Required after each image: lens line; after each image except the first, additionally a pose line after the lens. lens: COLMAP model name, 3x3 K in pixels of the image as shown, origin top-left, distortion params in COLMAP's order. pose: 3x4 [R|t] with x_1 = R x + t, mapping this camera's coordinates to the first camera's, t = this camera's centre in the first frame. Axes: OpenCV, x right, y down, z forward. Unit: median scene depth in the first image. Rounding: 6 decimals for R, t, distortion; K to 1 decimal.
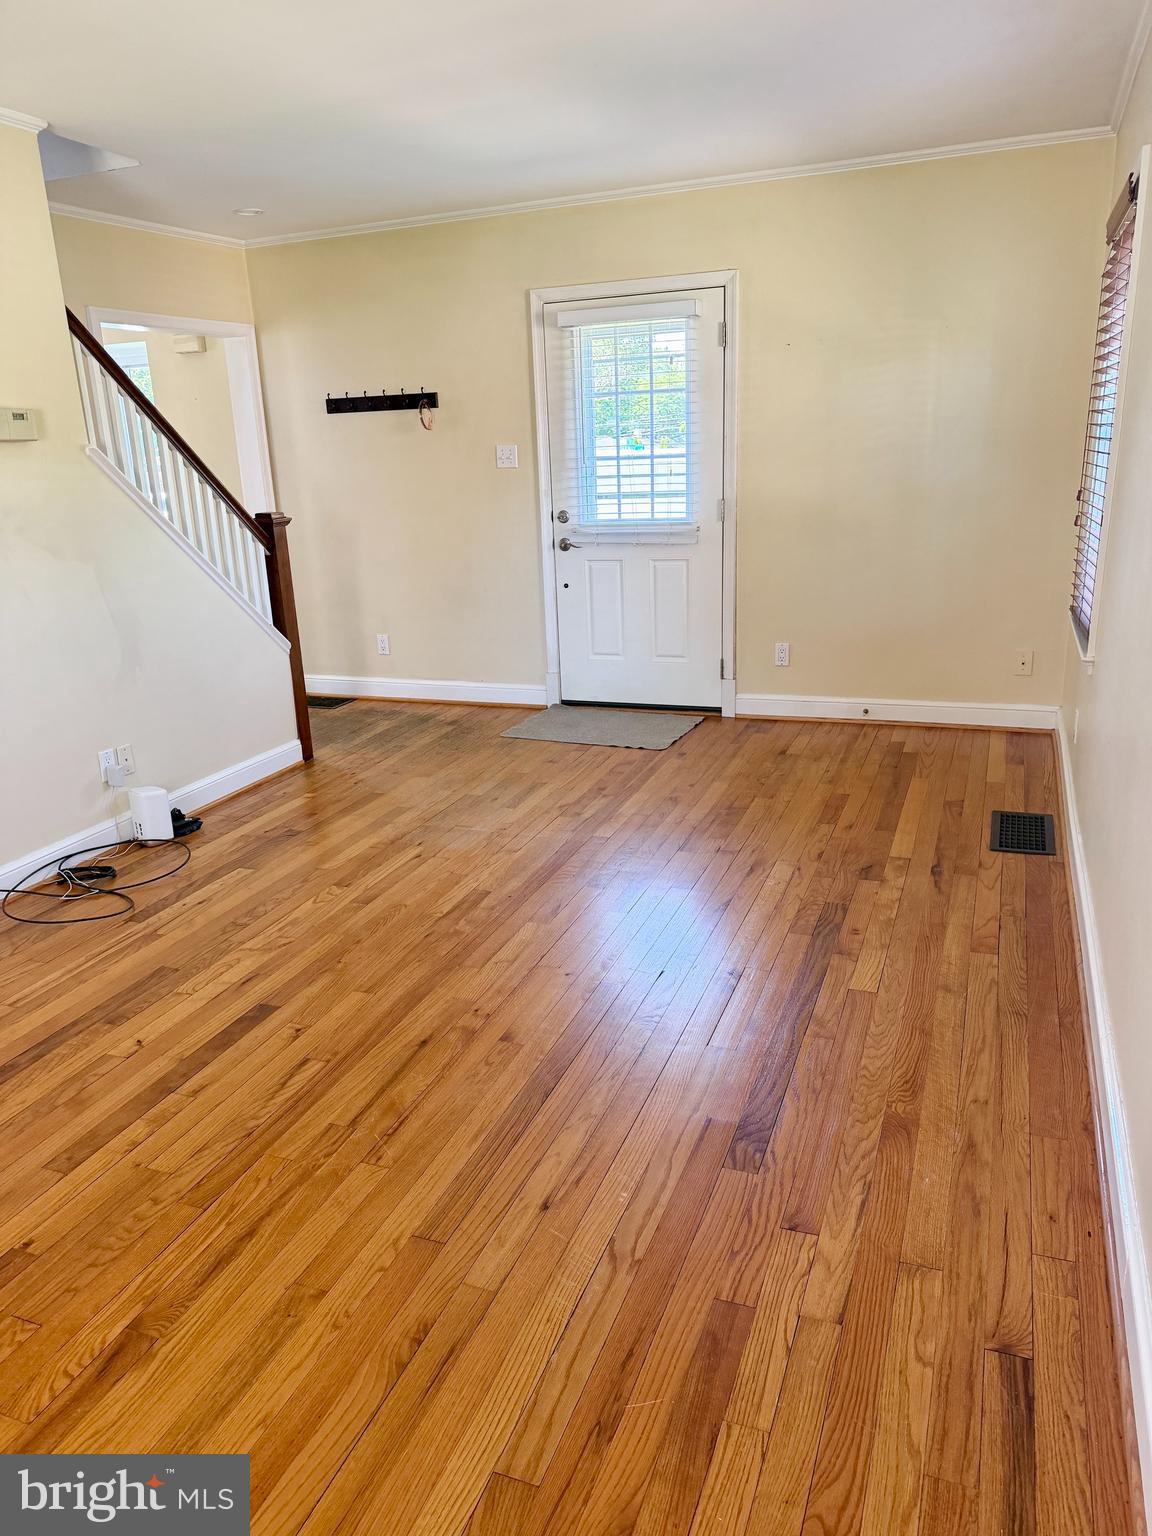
lens RADIAL K [[1070.1, 0, 581.9], [0, 1070.1, 764.3], [0, 0, 1]] dist [0.081343, -0.108691]
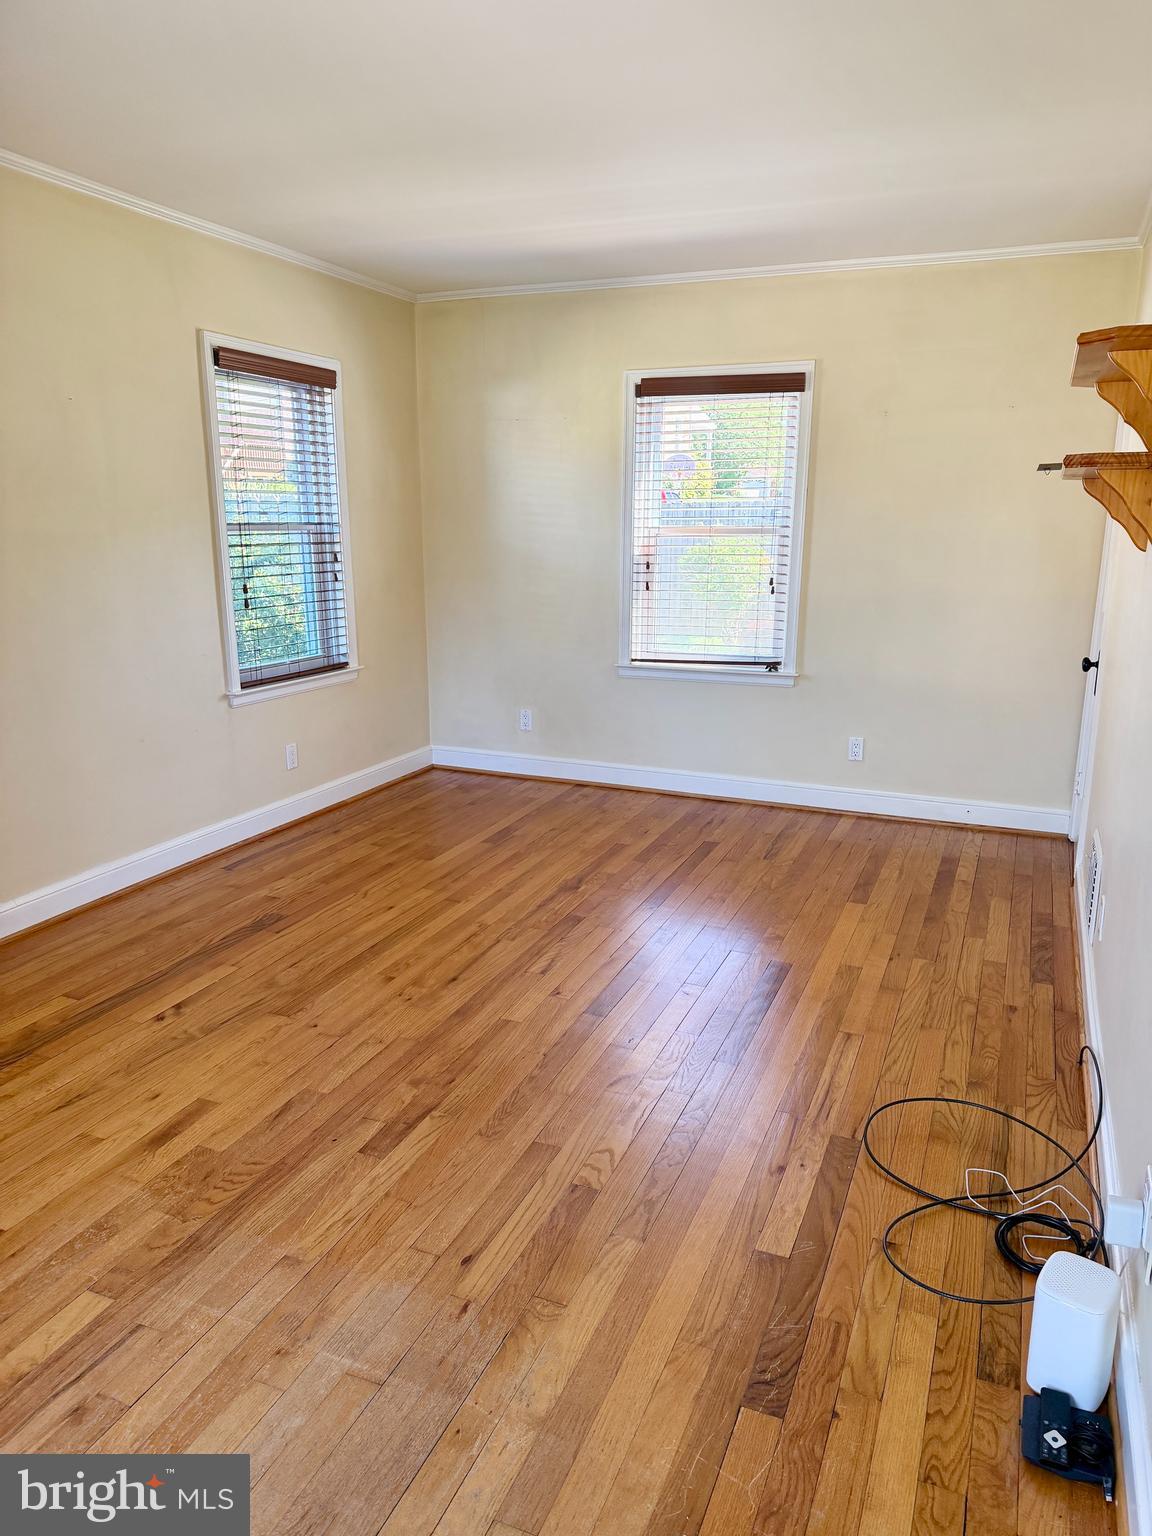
lens RADIAL K [[1070.1, 0, 577.4], [0, 1070.1, 771.3], [0, 0, 1]] dist [0.081343, -0.108691]
pose [[-0.998938, 0.029291, 0.035553, -0.348134], [0.043133, 0.865684, 0.498729, -0.587637], [-0.016169, 0.499733, -0.866028, 1.994639]]
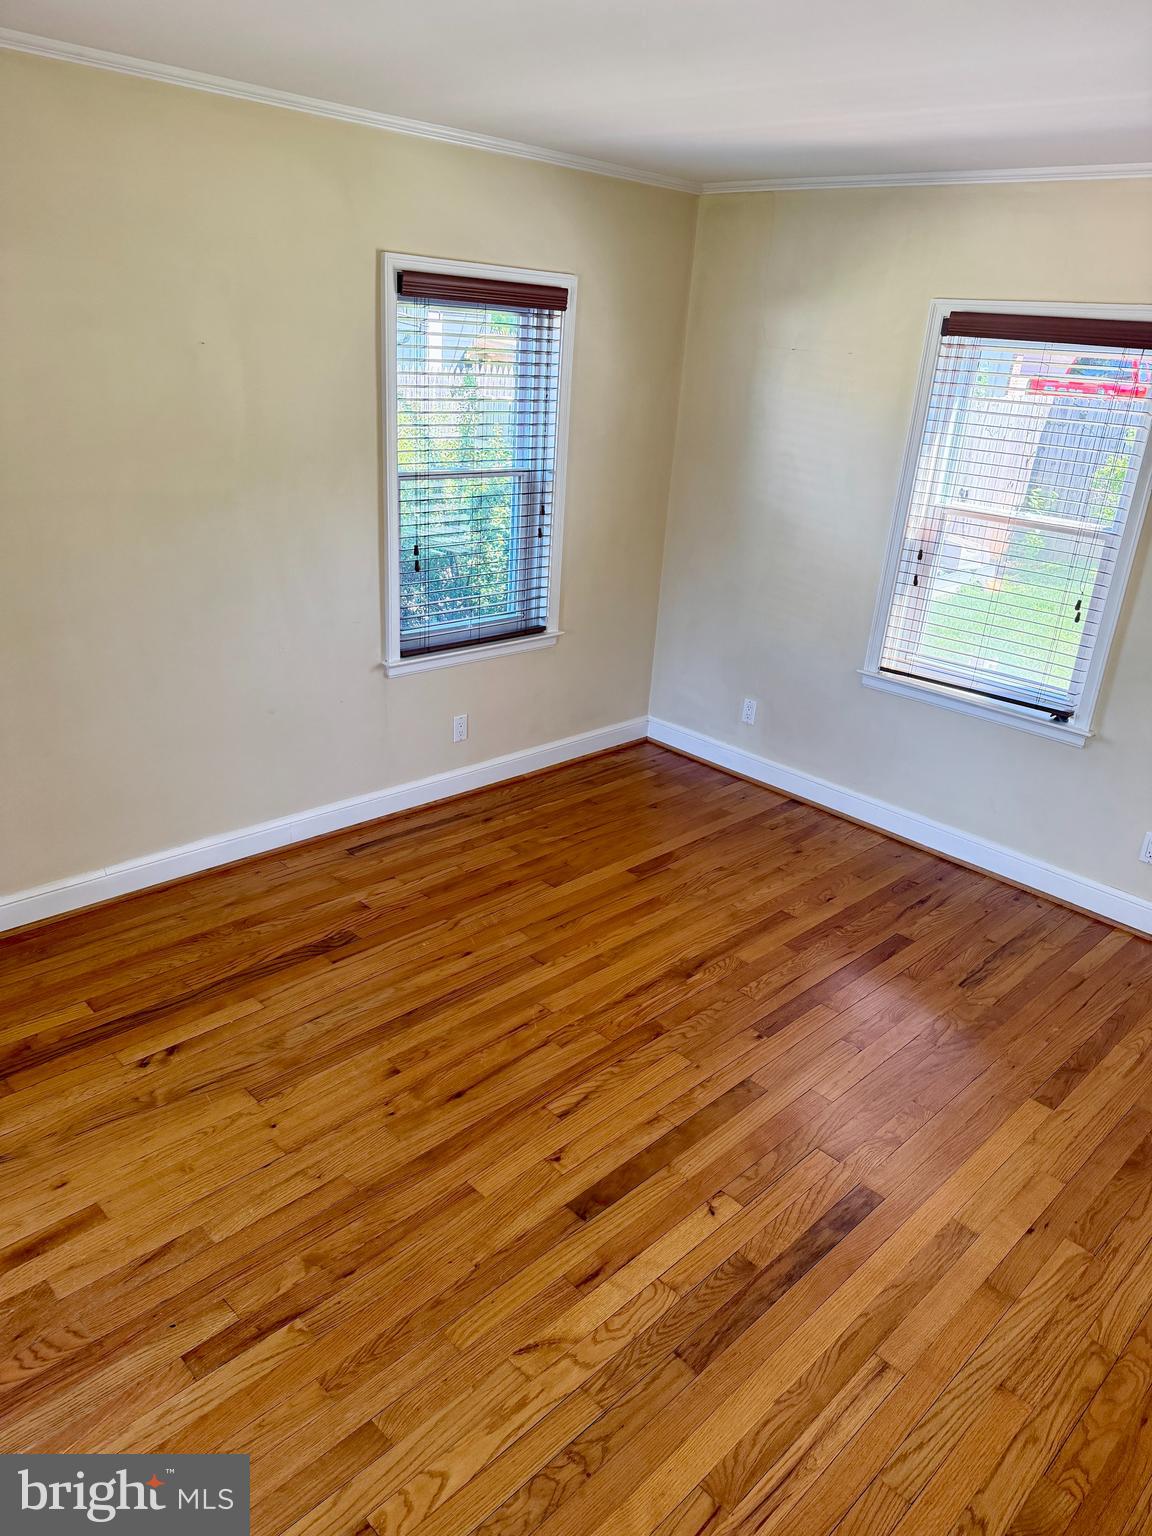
lens RADIAL K [[1070.1, 0, 568.9], [0, 1070.1, 769.6], [0, 0, 1]] dist [0.081343, -0.108691]
pose [[-0.910876, -0.170717, 0.375714, -0.605403], [0.091897, 0.803654, 0.587959, -0.639237], [-0.402318, 0.570085, -0.716340, 1.561964]]
